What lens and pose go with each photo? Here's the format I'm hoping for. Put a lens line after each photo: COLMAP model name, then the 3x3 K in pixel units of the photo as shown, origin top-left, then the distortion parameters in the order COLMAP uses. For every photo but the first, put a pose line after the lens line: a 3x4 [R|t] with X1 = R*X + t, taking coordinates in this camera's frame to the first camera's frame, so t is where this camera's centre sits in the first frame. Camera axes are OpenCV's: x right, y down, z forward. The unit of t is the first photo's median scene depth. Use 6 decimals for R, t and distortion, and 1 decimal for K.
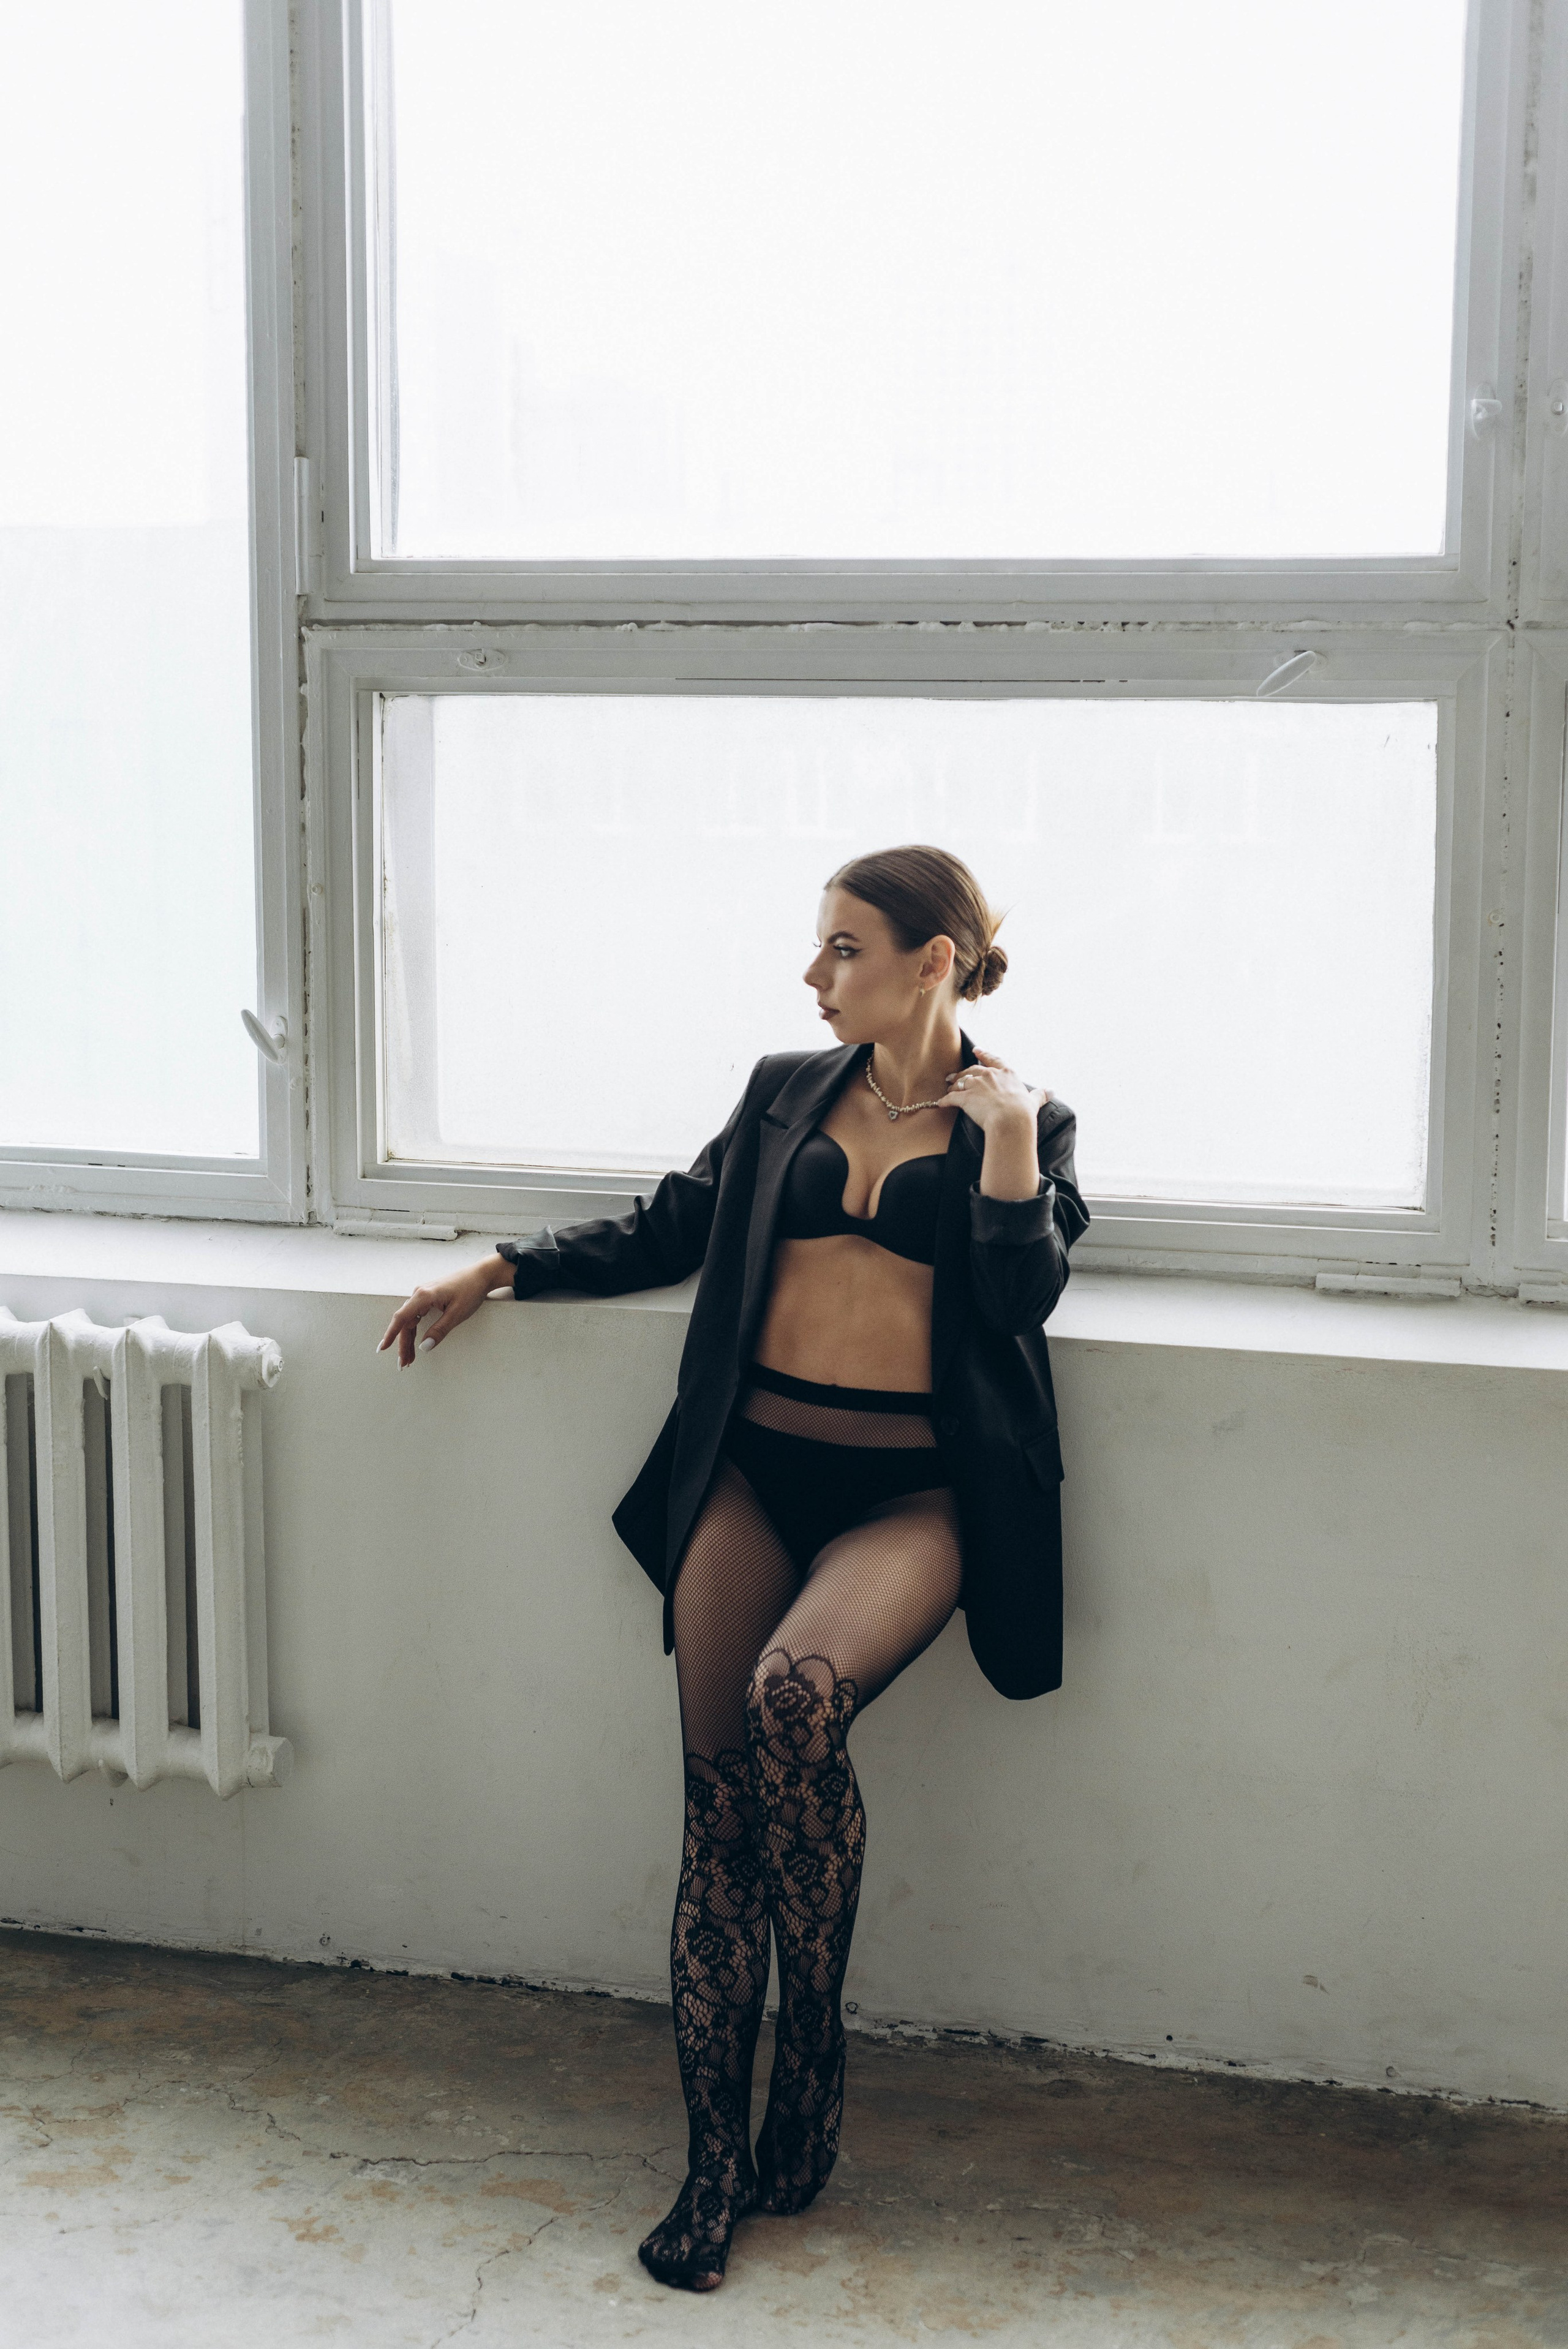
lens RADIAL K [[3614.7, 0, 694.6], [0, 3614.7, 1174.4], [0, 0, 1]] dist [0.009967, 0.131008]
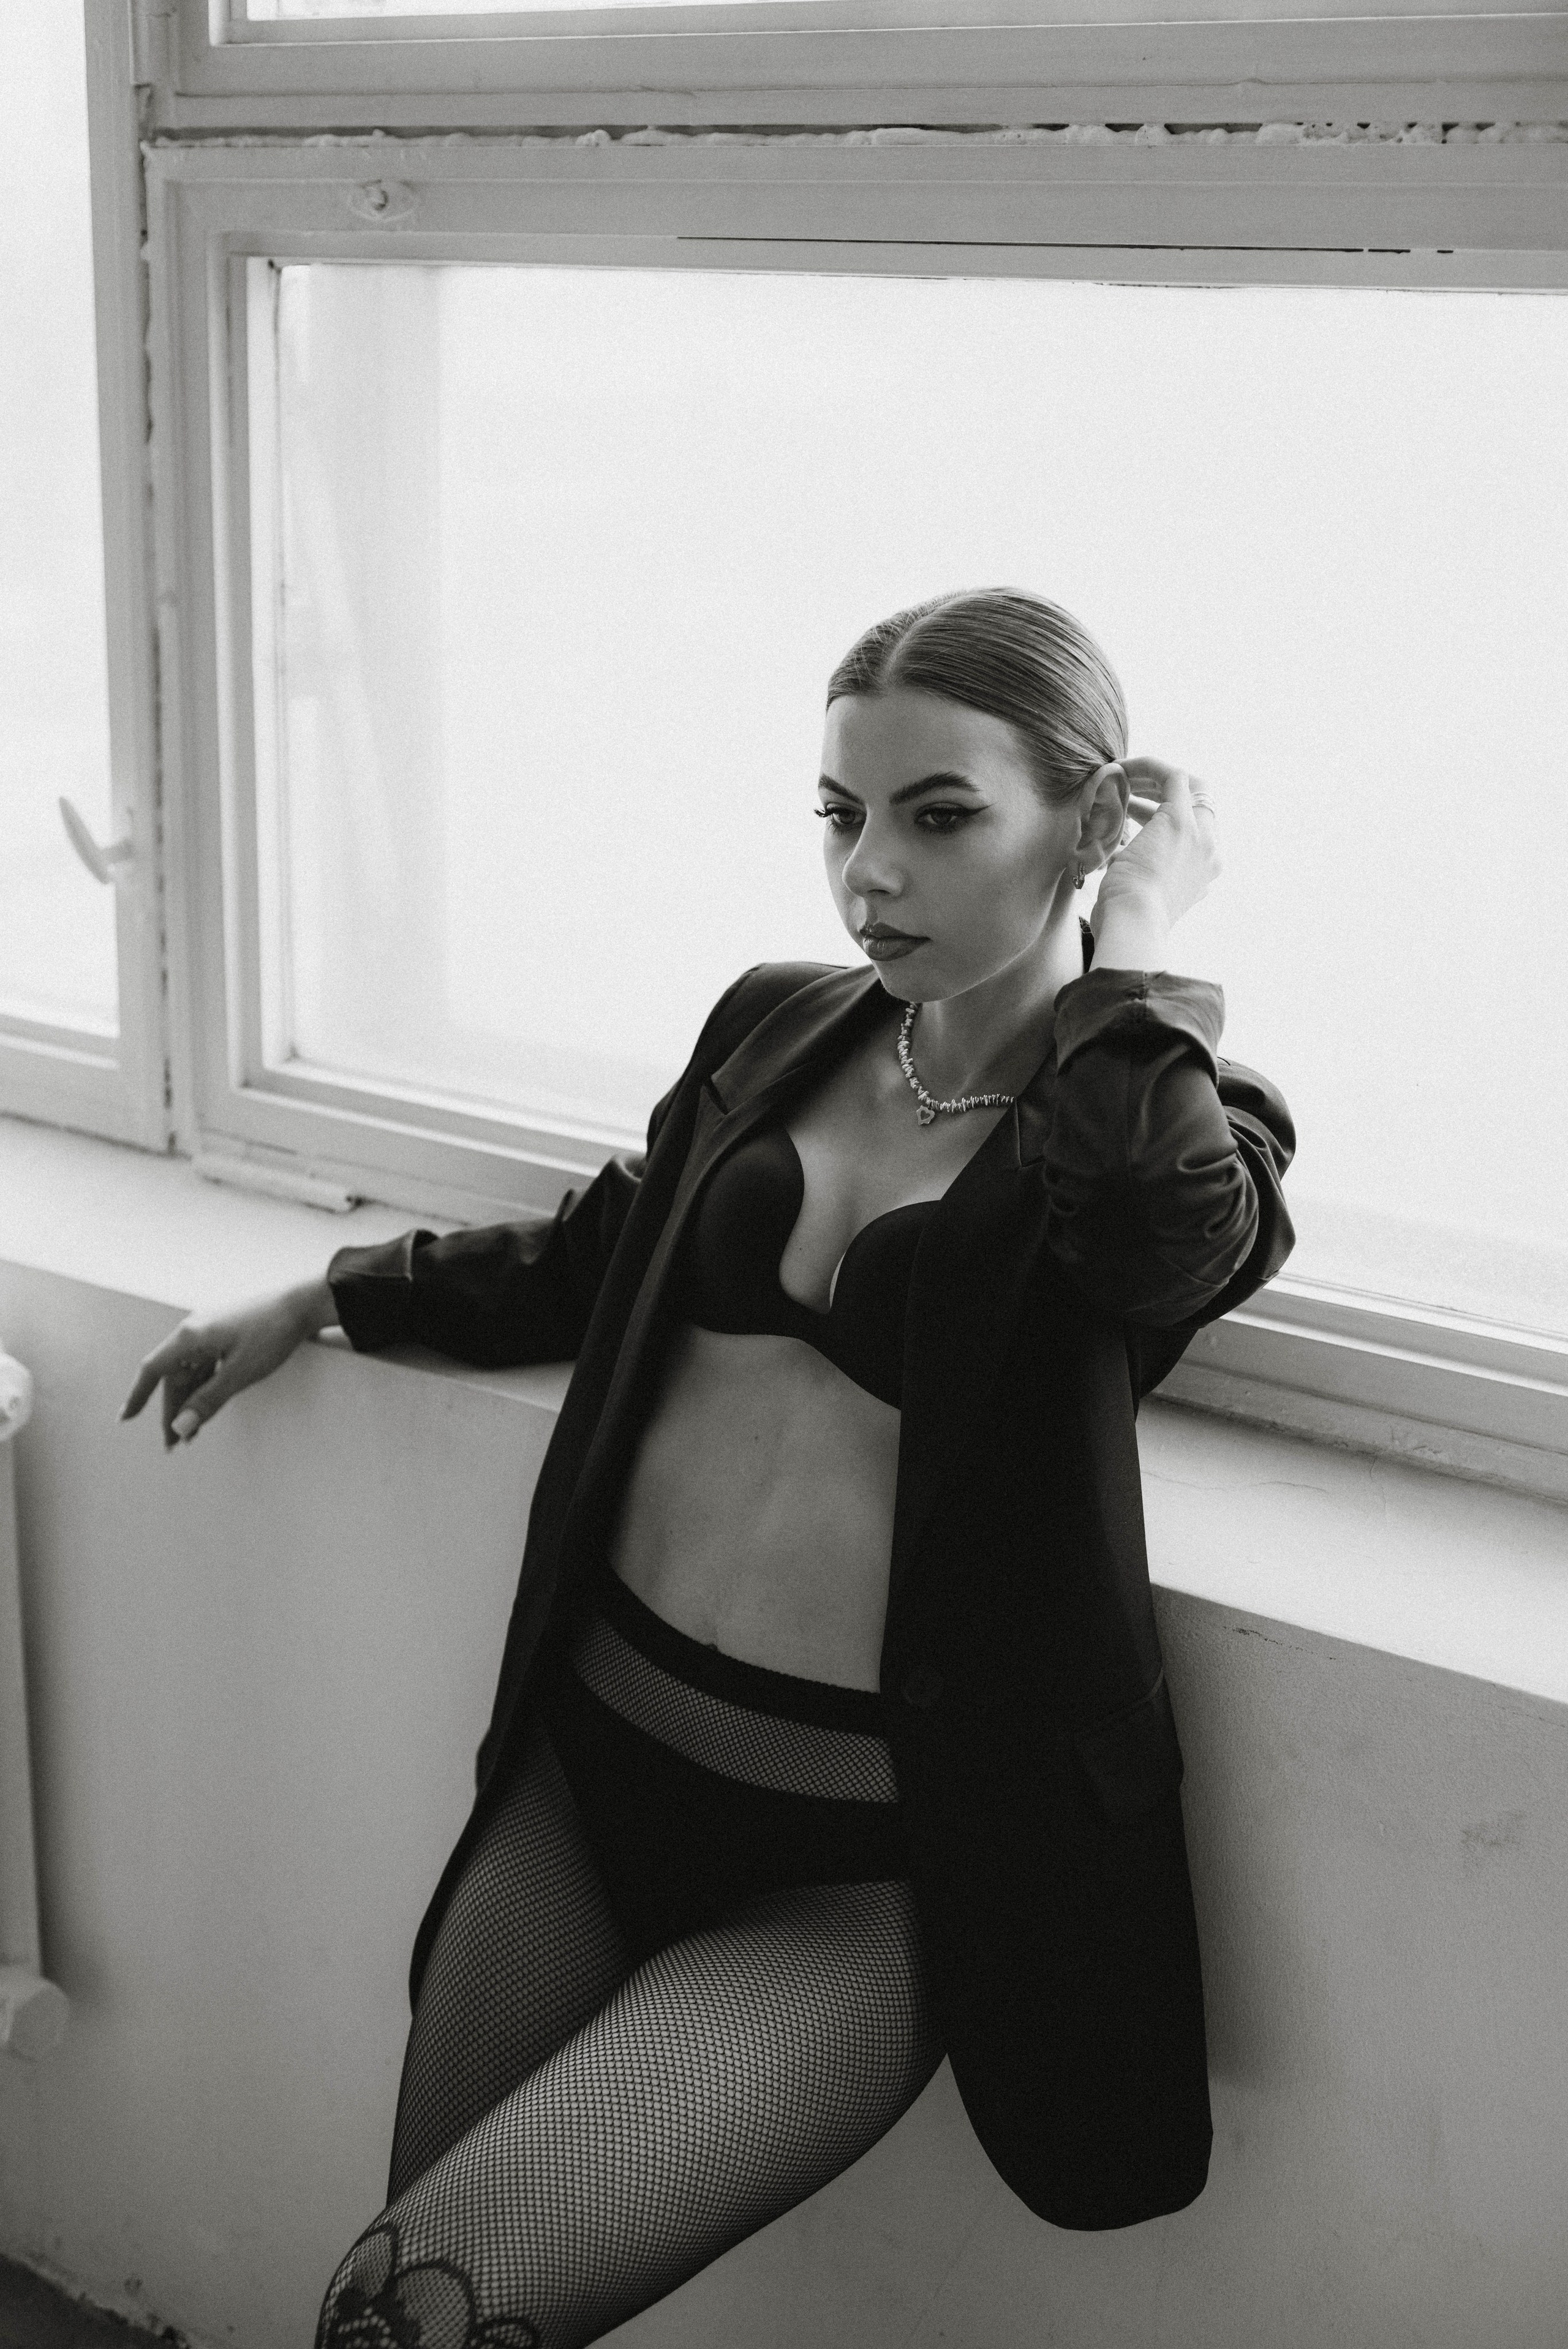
lens RADIAL K [[3453.0, 0, 786.1], [0, 3453.0, 1149.9], [0, 0, 1]] dist [-0.020005, -0.045982]
pose [[0.945402, 0.097682, -0.310922, 0.179335], [-0.064785, 0.991314, 0.114450, -0.062519], [0.319401, -0.088058, 0.943519, 0.509833]]
